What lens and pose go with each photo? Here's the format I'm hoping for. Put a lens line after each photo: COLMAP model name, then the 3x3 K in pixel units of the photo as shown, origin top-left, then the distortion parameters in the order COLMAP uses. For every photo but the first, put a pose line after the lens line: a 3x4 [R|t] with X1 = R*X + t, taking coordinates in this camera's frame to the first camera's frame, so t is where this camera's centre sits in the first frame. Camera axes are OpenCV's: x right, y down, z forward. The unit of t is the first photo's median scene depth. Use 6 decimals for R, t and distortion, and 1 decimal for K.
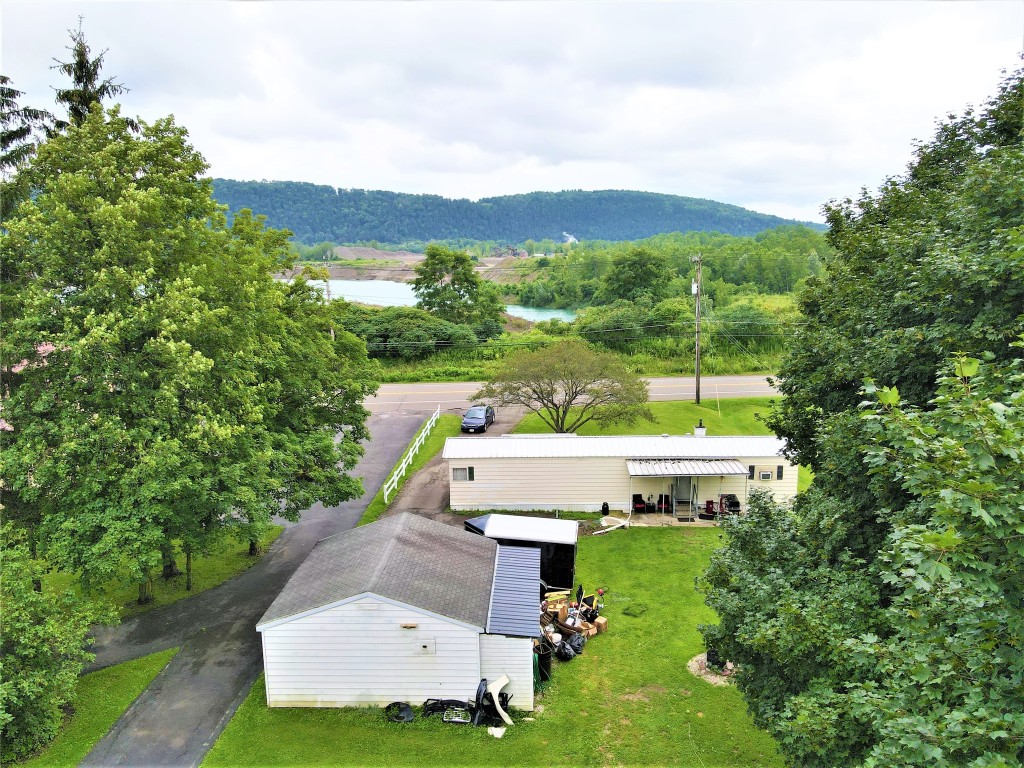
lens RADIAL K [[750.8, 0, 499.3], [0, 750.8, 384.0], [0, 0, 1]] dist [-0.002443, 0.062091]
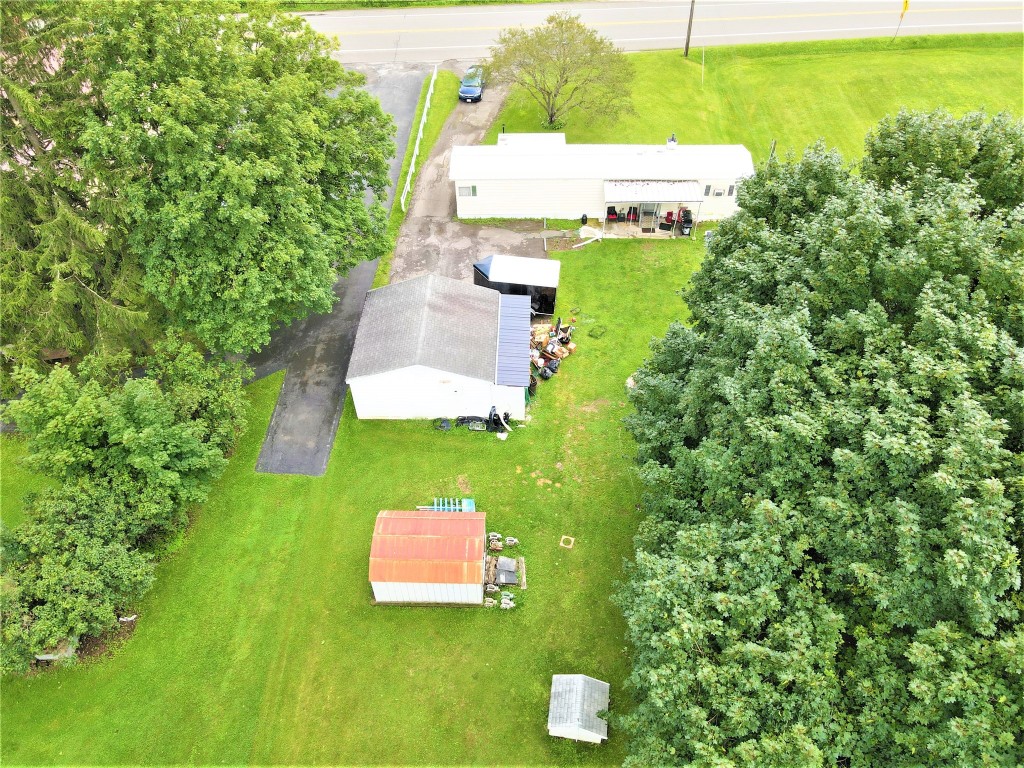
lens RADIAL K [[750.8, 0, 499.3], [0, 750.8, 384.0], [0, 0, 1]] dist [-0.002443, 0.062091]
pose [[0.999833, -0.015826, 0.009178, -0.011534], [0.007317, 0.805742, 0.592221, -0.296903], [-0.016767, -0.592055, 0.805723, -0.125619]]
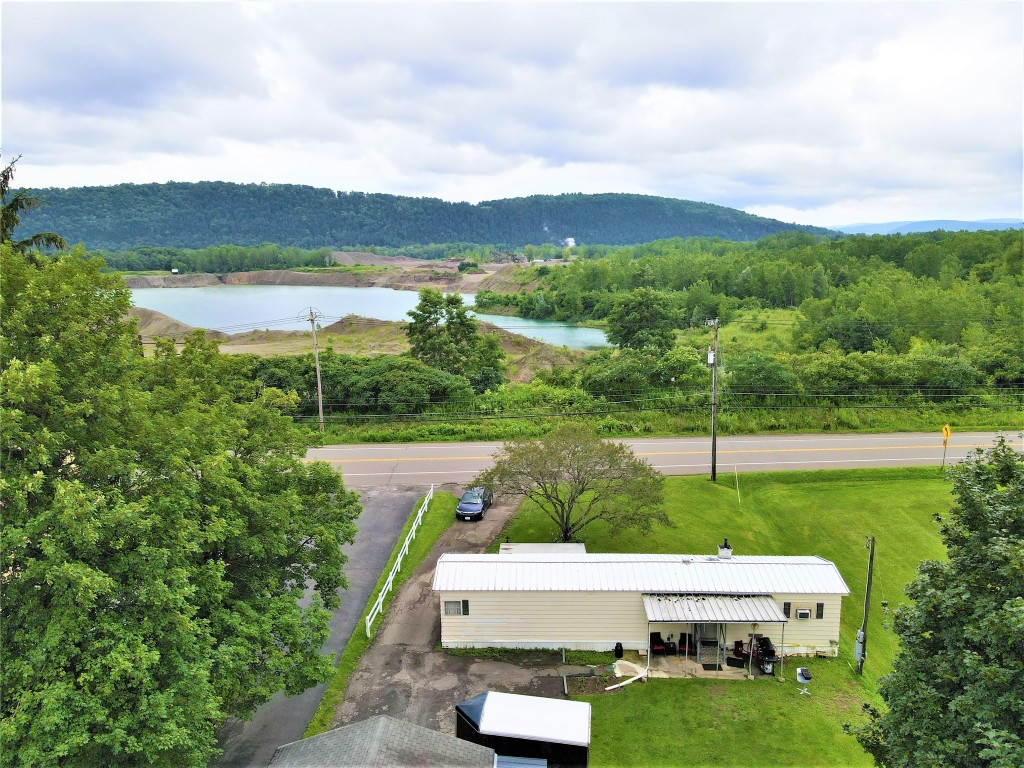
lens RADIAL K [[744.2, 0, 498.4], [0, 744.2, 383.3], [0, 0, 1]] dist [0.006349, 0.001603]
pose [[0.999999, 0.000889, -0.000552, 0.001092], [-0.000886, 0.999987, 0.005105, -0.127932], [0.000557, -0.005104, 0.999987, 0.116810]]
